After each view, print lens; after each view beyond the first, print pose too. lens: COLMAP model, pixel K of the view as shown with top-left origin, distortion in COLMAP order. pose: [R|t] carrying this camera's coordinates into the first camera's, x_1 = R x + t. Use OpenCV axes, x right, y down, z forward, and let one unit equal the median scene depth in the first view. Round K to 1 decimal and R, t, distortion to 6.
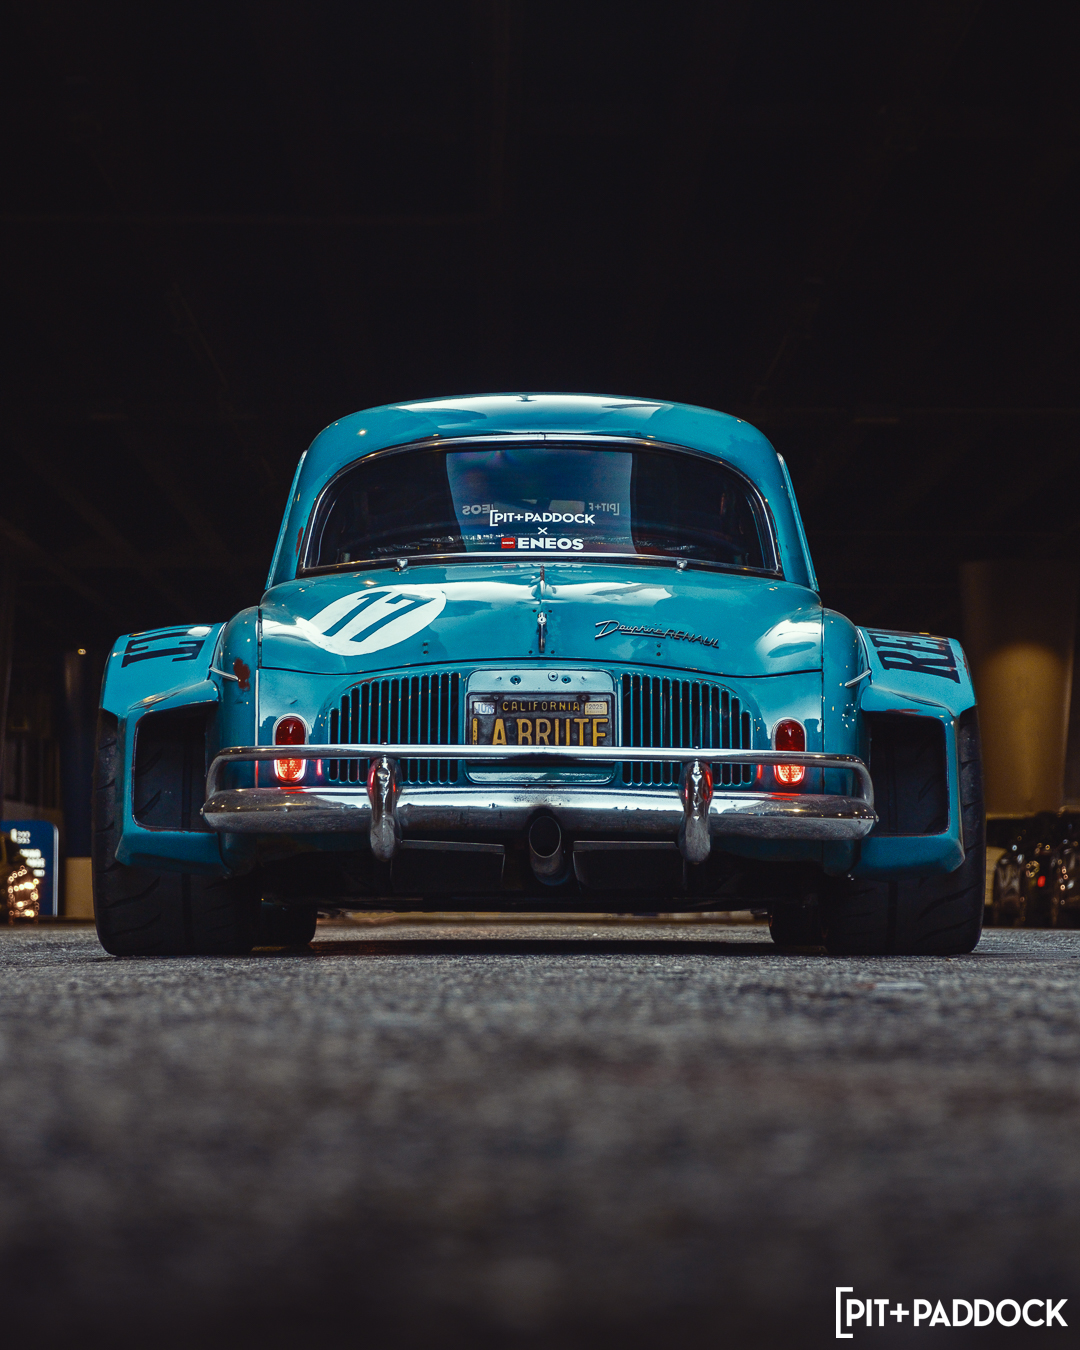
lens RADIAL K [[3414.5, 0, 540.0], [0, 3414.5, 675.0], [0, 0, 1]] dist [0.490111, -0.213370]
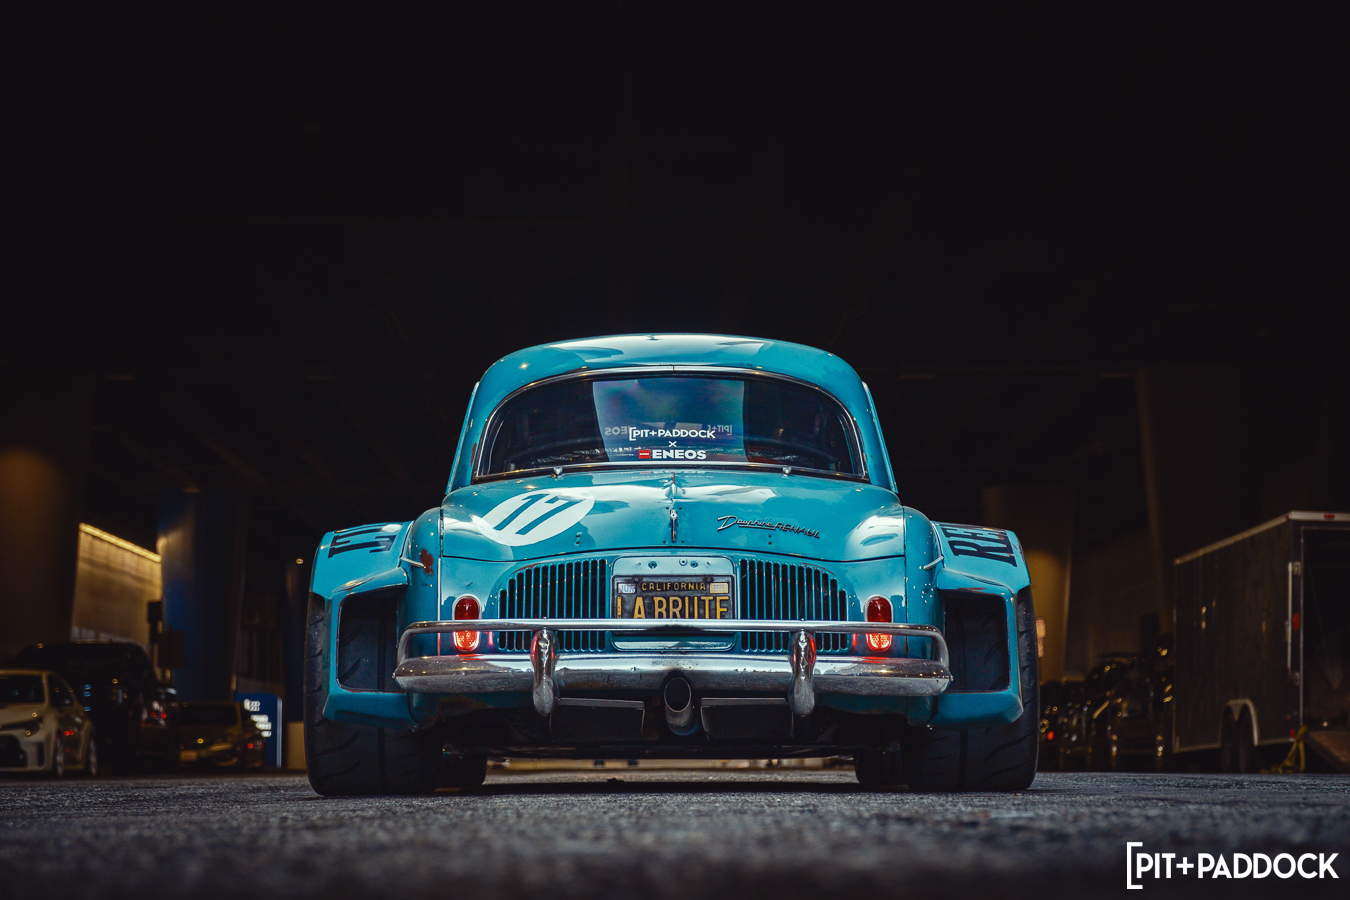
lens RADIAL K [[3265.8, 0, 698.1], [0, 3265.8, 447.8], [0, 0, 1]] dist [0.682341, -7.223540]
pose [[0.999961, -0.005827, -0.006596, 0.017037], [0.005690, 0.999773, -0.020527, -0.016249], [0.006714, 0.020489, 0.999768, -0.162577]]
